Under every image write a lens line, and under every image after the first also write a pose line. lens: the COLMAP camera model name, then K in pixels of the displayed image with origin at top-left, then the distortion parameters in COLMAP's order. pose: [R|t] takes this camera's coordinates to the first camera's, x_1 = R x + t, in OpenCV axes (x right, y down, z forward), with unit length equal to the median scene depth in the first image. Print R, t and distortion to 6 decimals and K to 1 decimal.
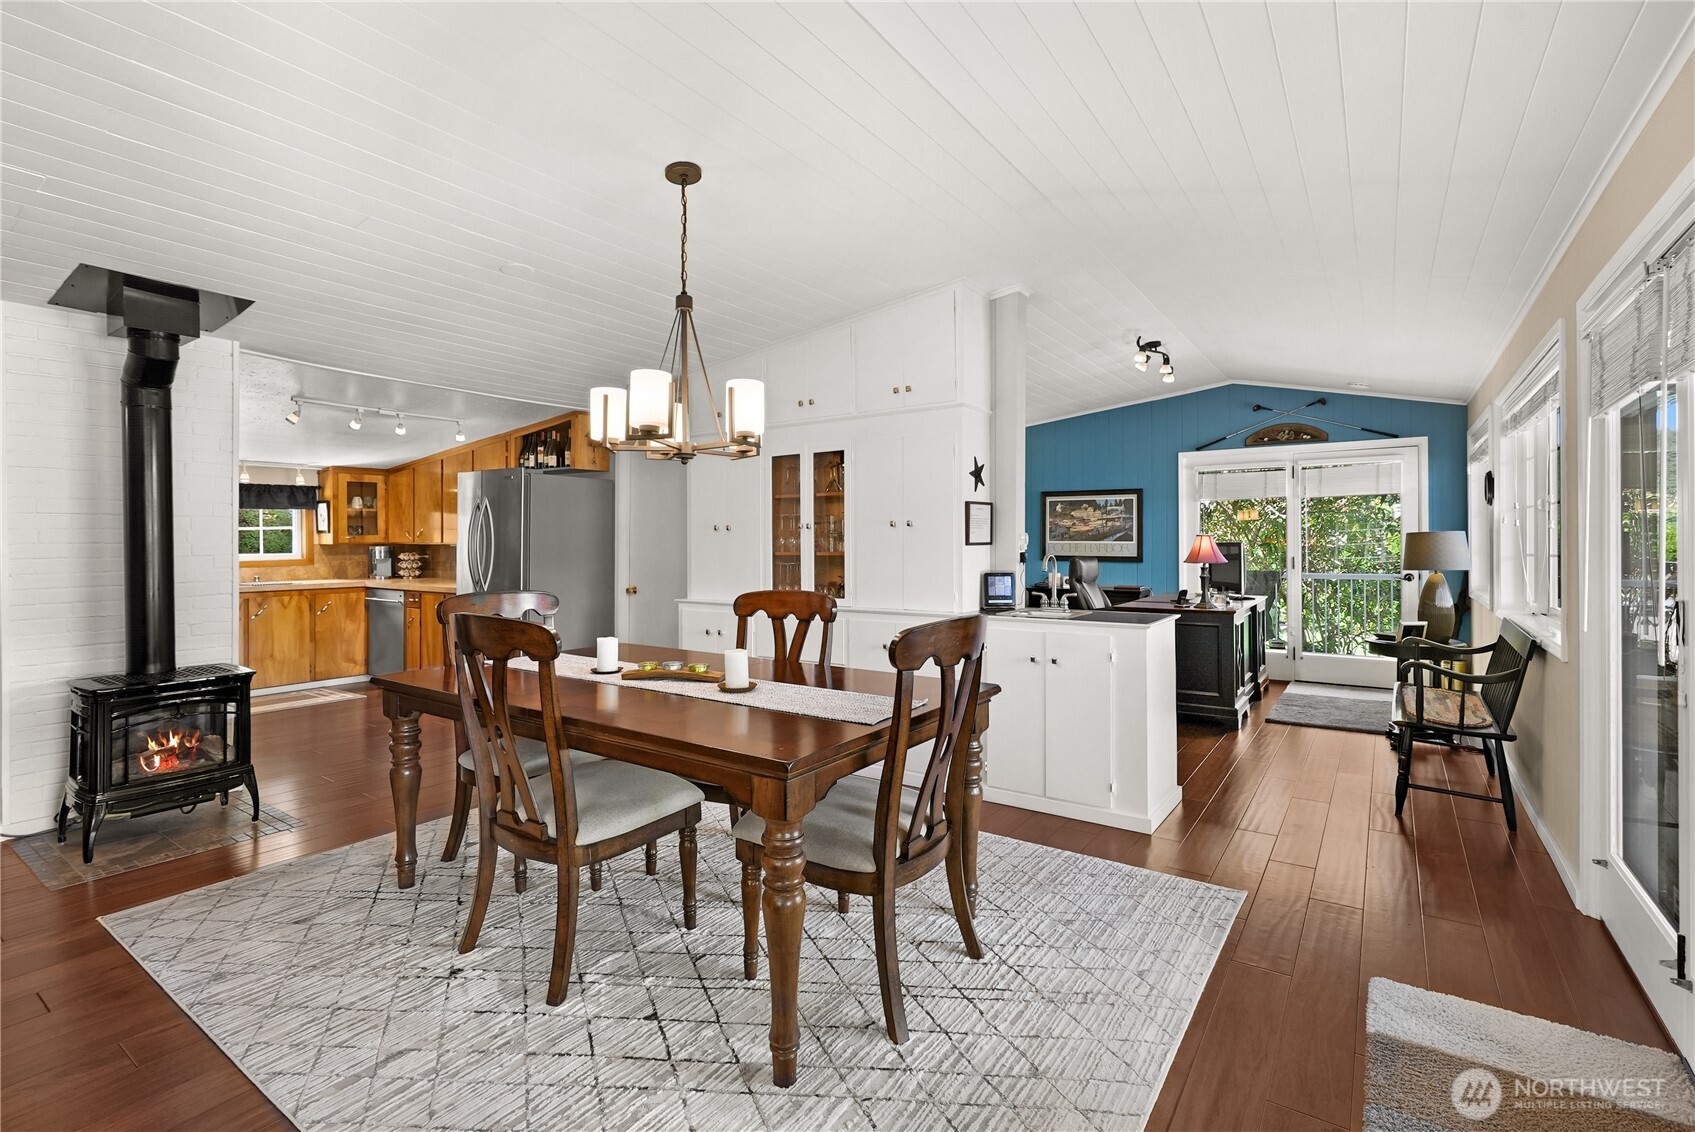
lens RADIAL K [[788.2, 0, 843.7], [0, 788.2, 538.1], [0, 0, 1]] dist [-0.000180, 0.000083]
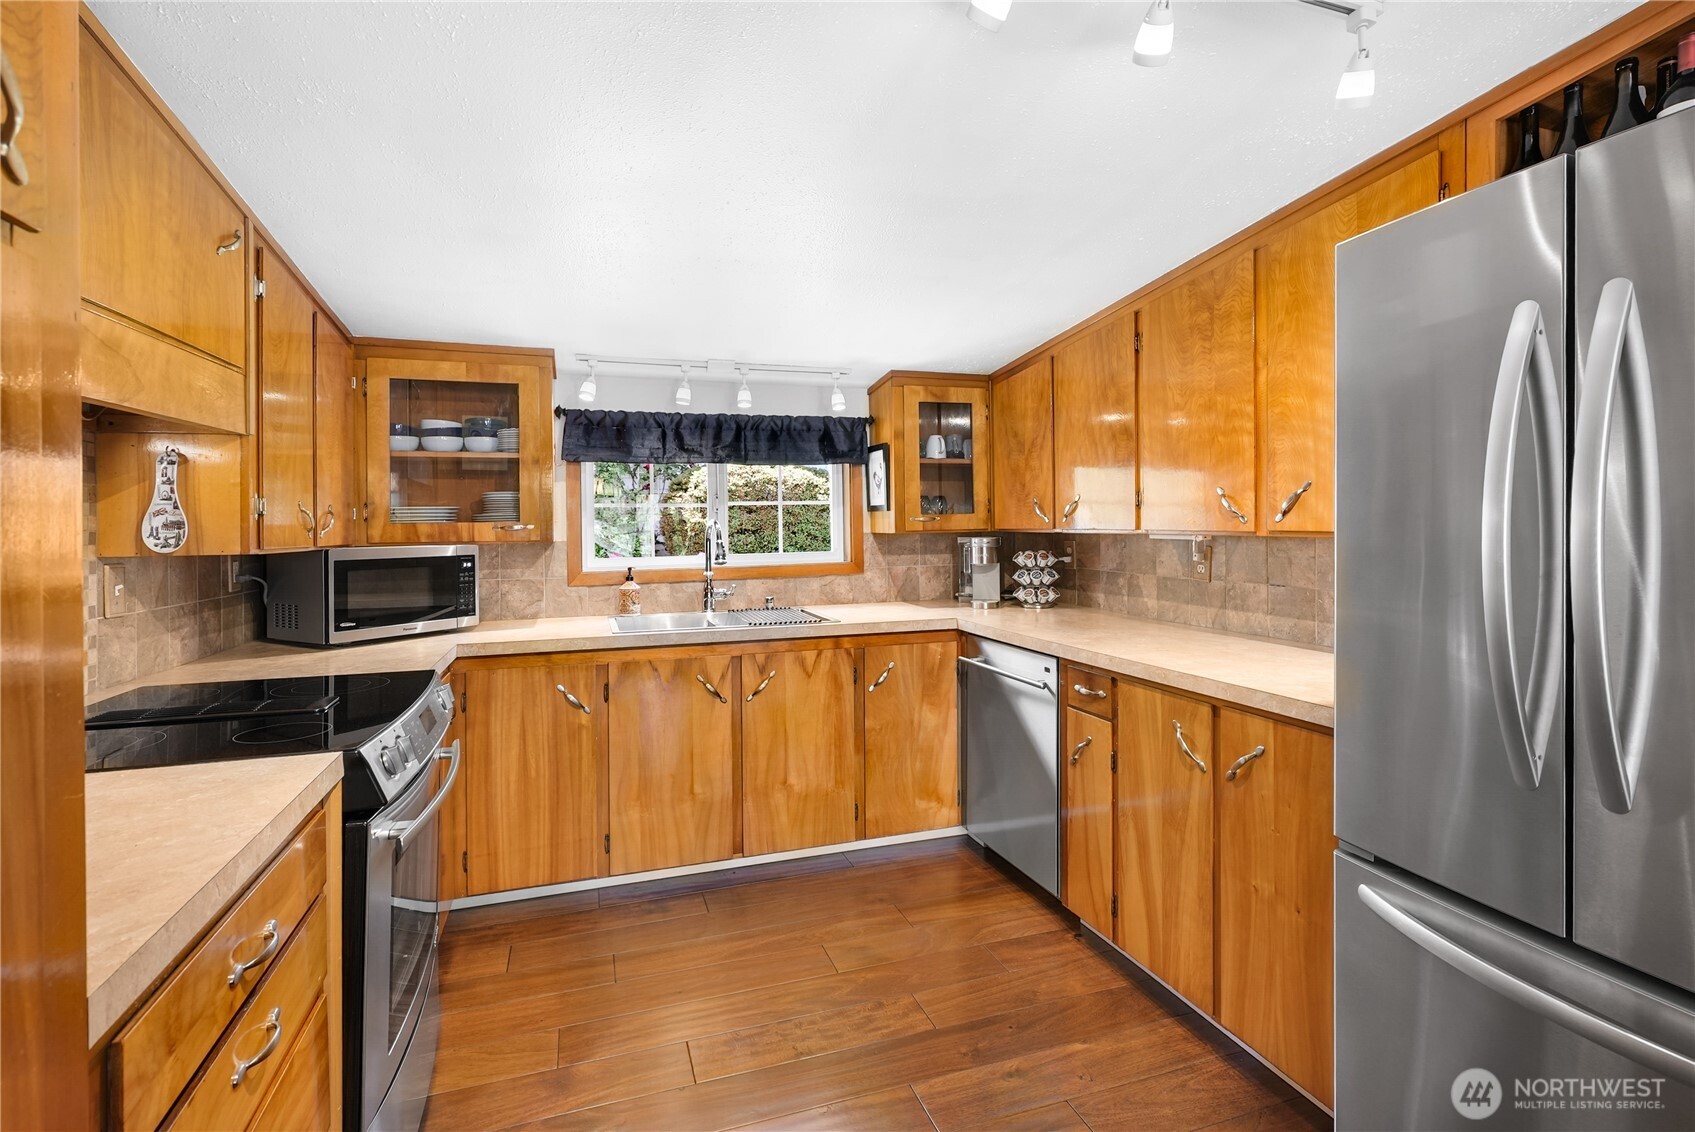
lens RADIAL K [[819.6, 0, 847.7], [0, 819.6, 529.8], [0, 0, 1]] dist [-0.002310, -0.000162]
pose [[0.811018, -0.002001, -0.585018, -0.378352], [0.008307, 0.999933, 0.008096, 0.001216], [0.584963, -0.011426, 0.810980, 0.576164]]
